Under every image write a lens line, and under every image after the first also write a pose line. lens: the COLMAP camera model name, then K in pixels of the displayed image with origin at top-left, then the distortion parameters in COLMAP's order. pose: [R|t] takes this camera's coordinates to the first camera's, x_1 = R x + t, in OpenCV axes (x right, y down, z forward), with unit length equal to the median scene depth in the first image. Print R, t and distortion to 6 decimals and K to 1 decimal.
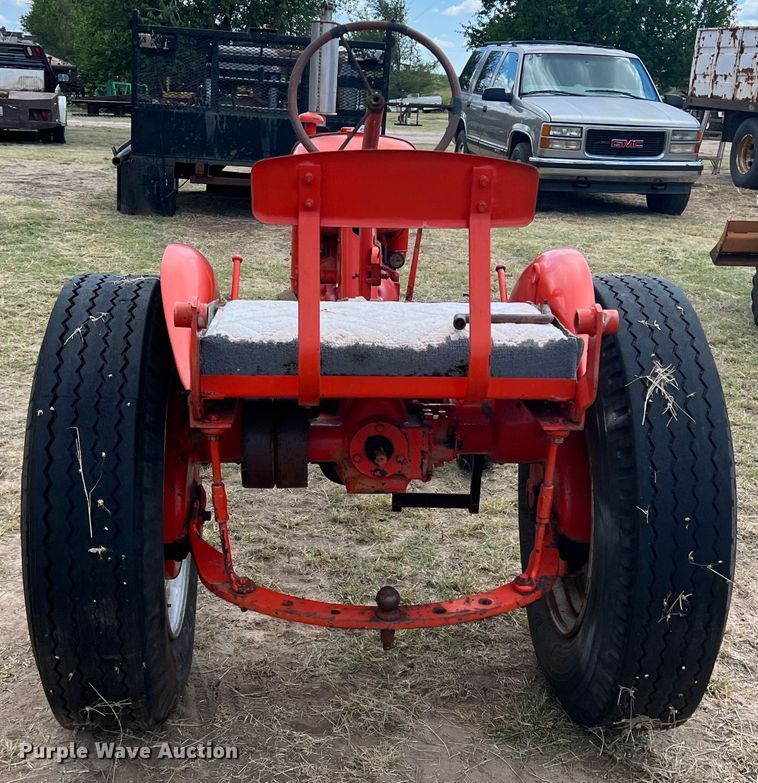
lens RADIAL K [[1149.6, 0, 359.6], [0, 1149.6, 428.7], [0, 0, 1]] dist [0.052200, -0.071959]
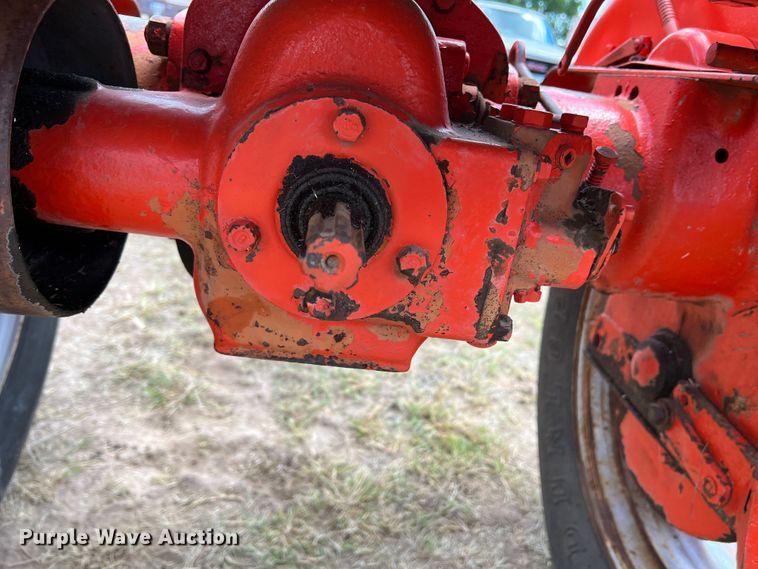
lens RADIAL K [[590.2, 0, 379.0], [0, 590.2, 284.5], [0, 0, 1]] dist [0.032490, -0.064247]
pose [[0.990310, 0.126468, 0.057378, 0.020736], [-0.131336, 0.987154, 0.090986, 0.019808], [-0.045134, -0.097640, 0.994198, 0.856187]]
